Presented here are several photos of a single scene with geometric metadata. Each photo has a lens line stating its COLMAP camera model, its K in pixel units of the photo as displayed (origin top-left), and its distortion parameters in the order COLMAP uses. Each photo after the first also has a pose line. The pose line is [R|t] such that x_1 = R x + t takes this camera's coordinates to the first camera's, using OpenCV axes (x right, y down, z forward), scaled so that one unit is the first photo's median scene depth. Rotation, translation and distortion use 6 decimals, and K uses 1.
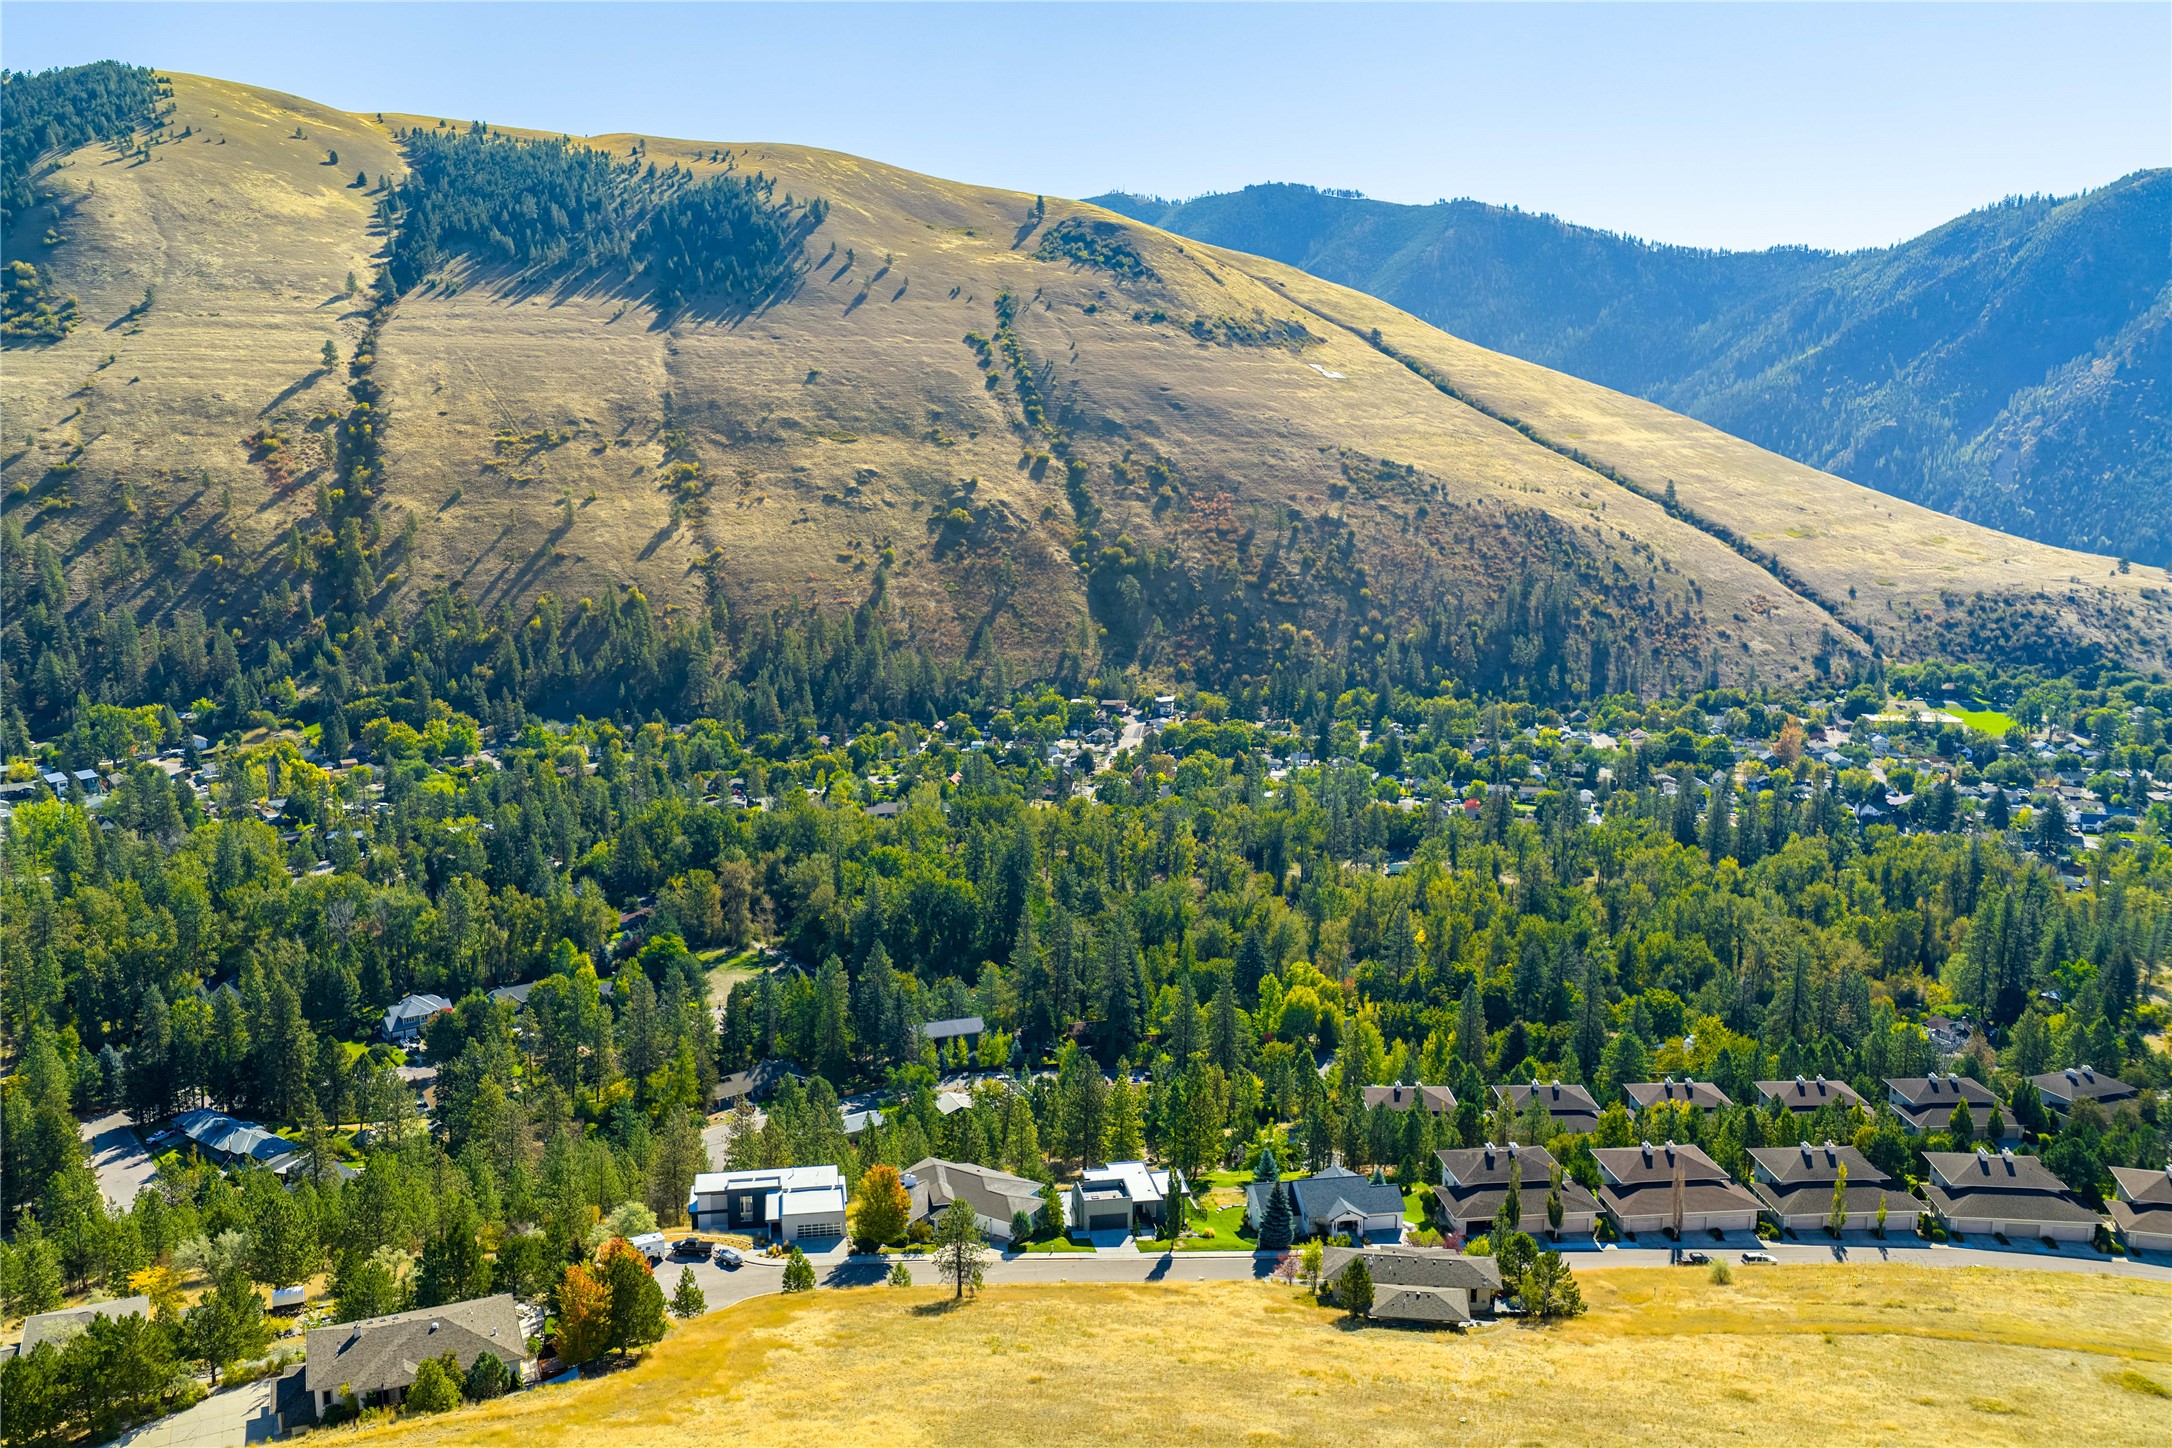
lens RADIAL K [[1785.9, 0, 1078.8], [0, 1785.9, 743.8], [0, 0, 1]] dist [0.018230, -0.026179]
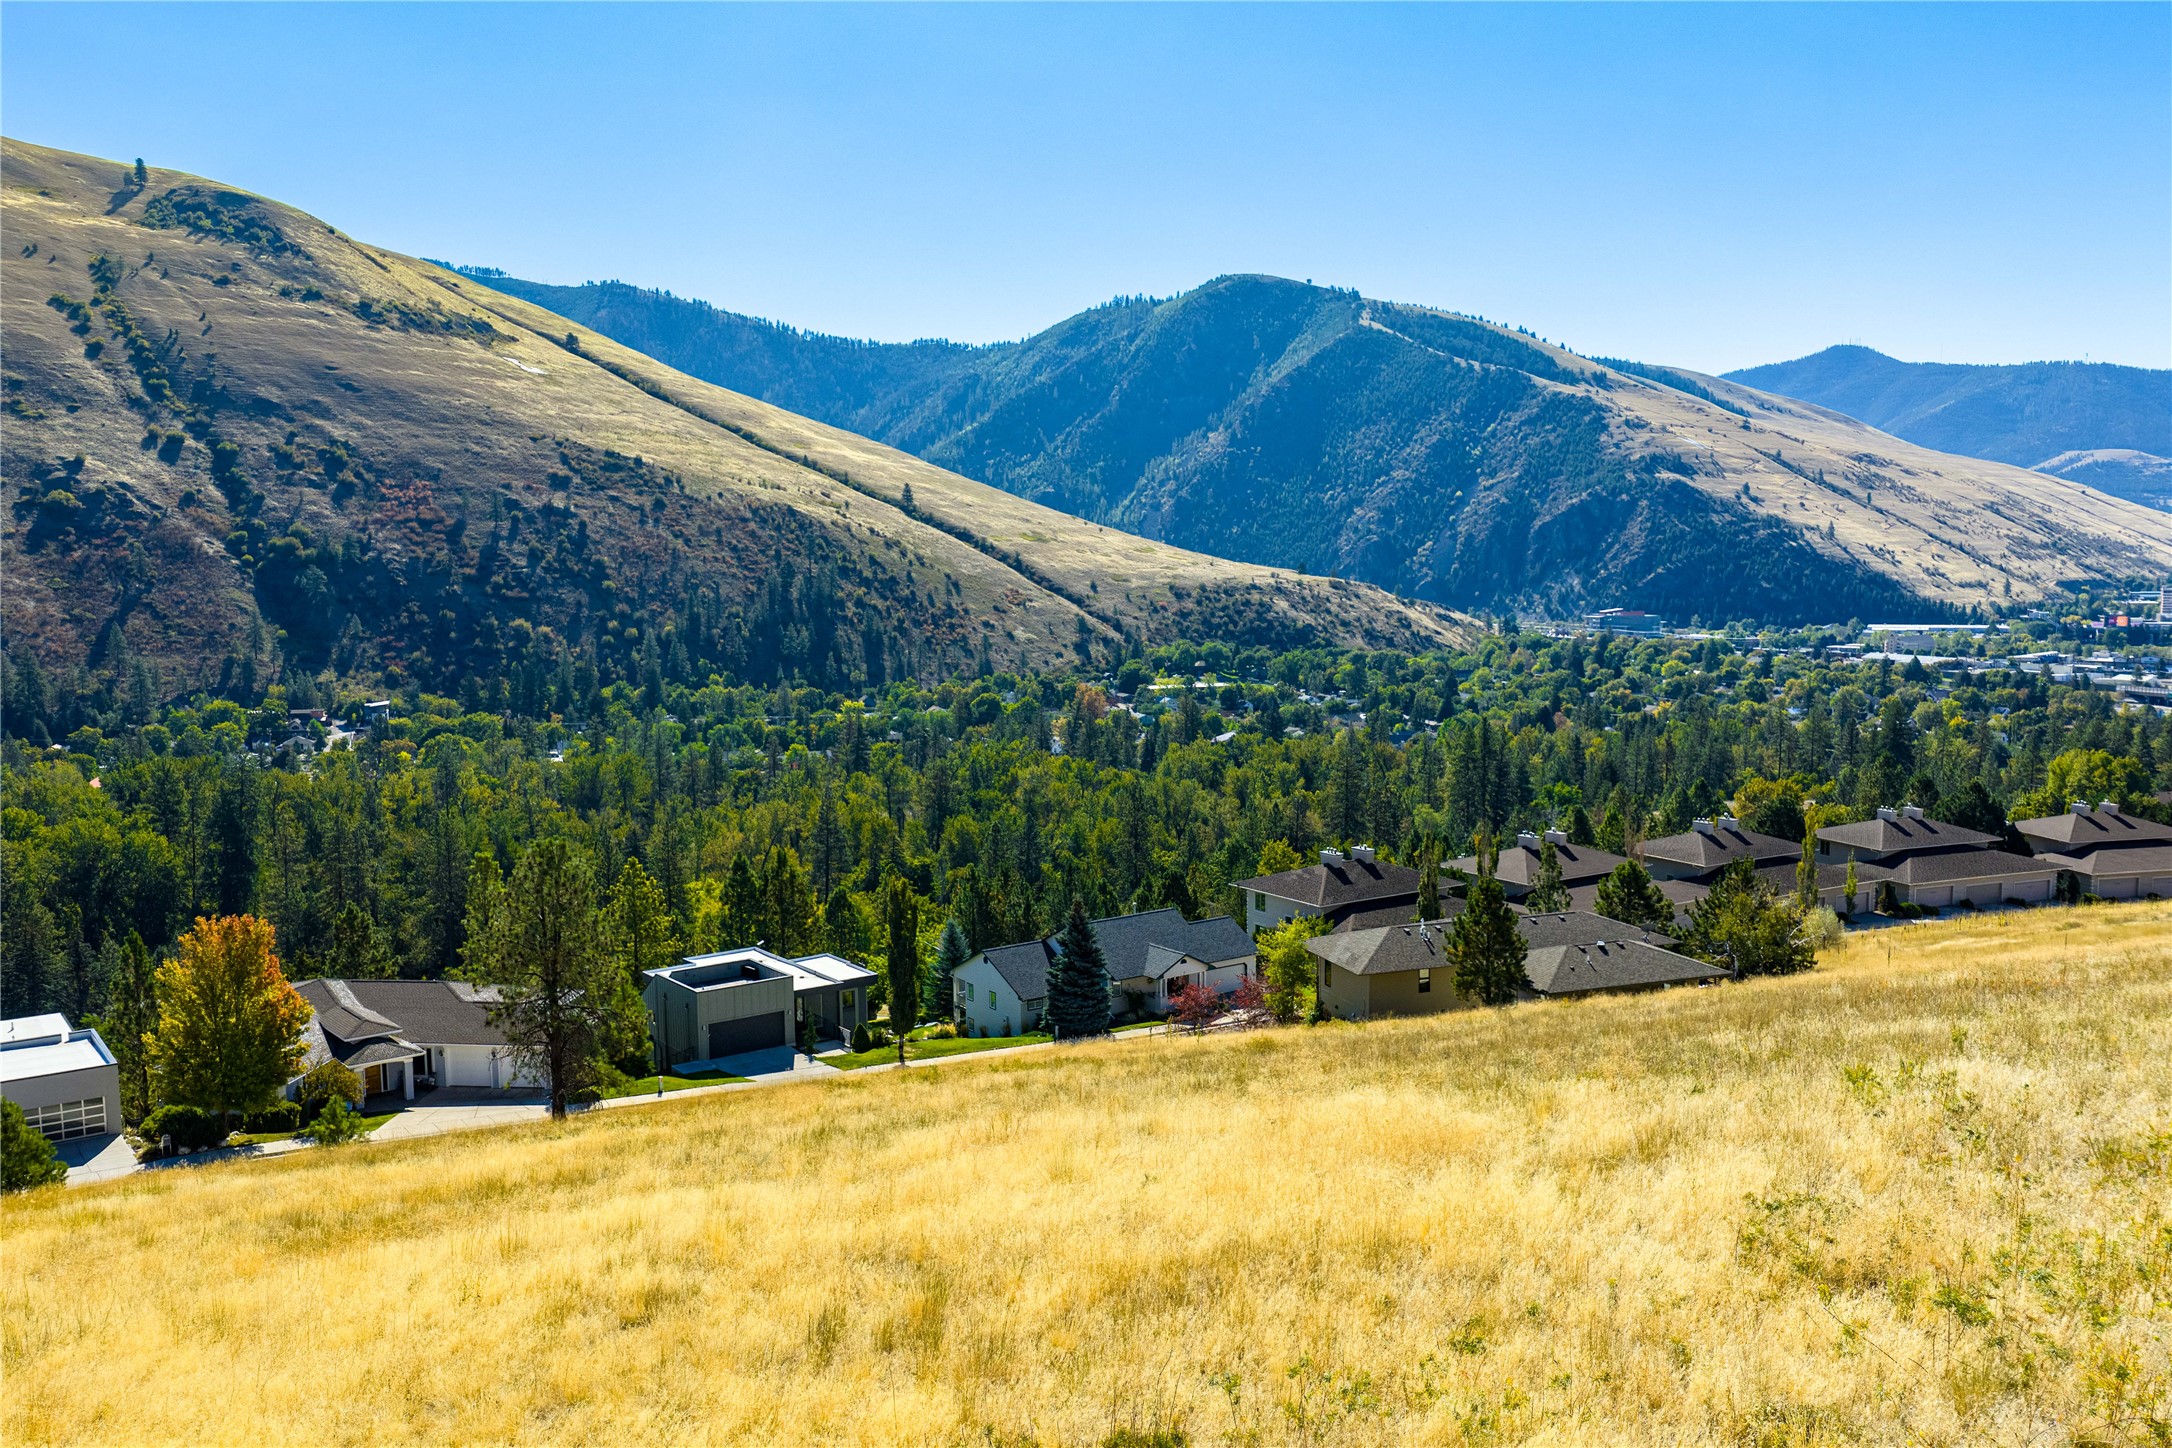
lens RADIAL K [[1785.9, 0, 1087.2], [0, 1785.9, 737.3], [0, 0, 1]] dist [0.018230, -0.026179]
pose [[0.890950, -0.058684, 0.450293, -0.025399], [0.091775, 0.994422, -0.051989, 0.051024], [-0.444730, 0.087645, 0.891366, 0.122358]]
